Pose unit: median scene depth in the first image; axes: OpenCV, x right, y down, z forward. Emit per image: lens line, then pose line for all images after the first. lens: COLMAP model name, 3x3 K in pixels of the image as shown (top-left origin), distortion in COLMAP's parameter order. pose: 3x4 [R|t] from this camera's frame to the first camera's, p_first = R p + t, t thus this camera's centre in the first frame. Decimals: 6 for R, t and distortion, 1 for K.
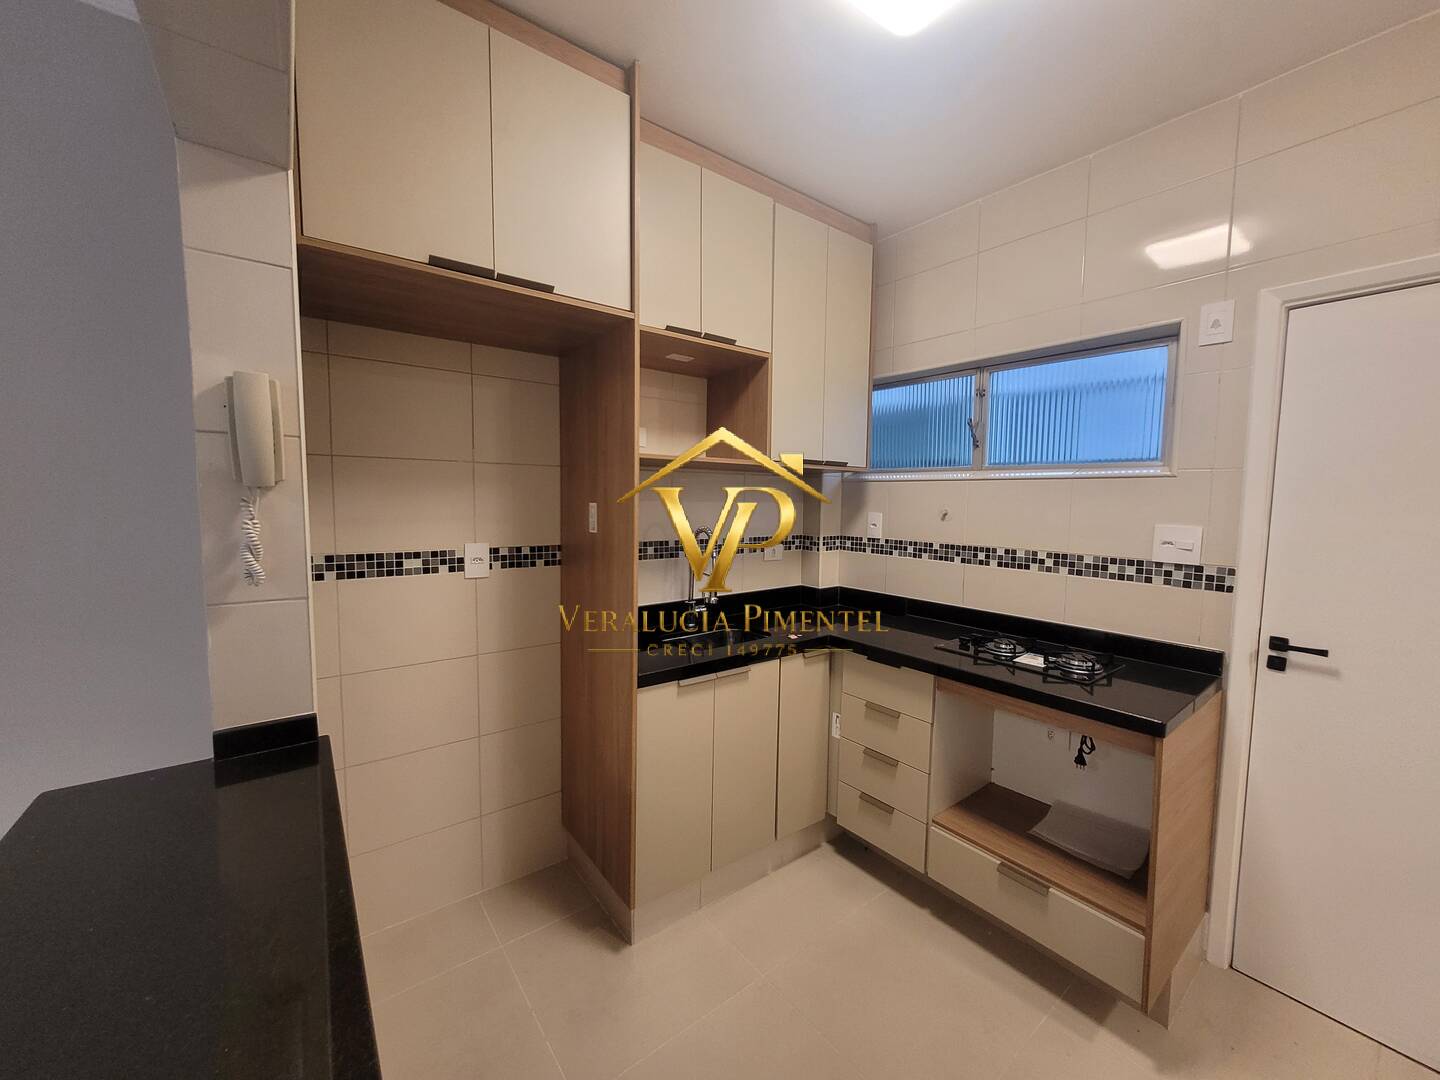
lens RADIAL K [[561.3, 0, 726.5], [0, 561.3, 539.6], [0, 0, 1]] dist [-0.000963, -0.000564]
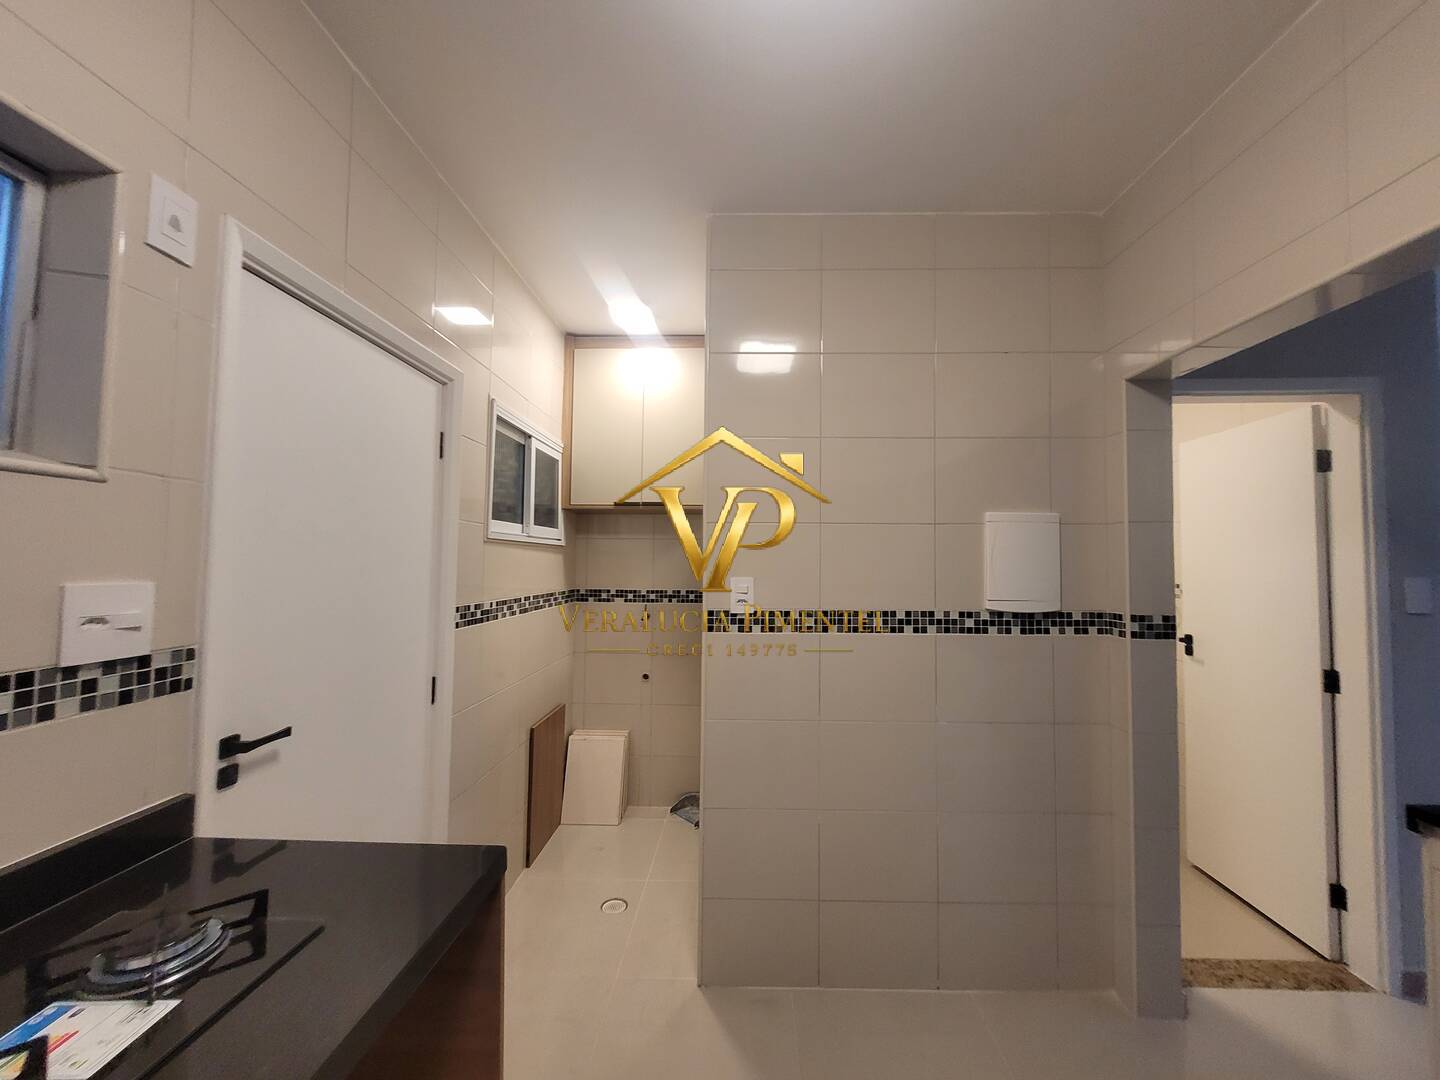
lens RADIAL K [[561.3, 0, 729.9], [0, 561.3, 536.4], [0, 0, 1]] dist [-0.000963, -0.000564]
pose [[-0.768968, 0.005396, 0.639264, 0.073625], [0.024059, 0.999500, 0.020503, -0.060592], [-0.638834, 0.031146, -0.768714, 1.000912]]
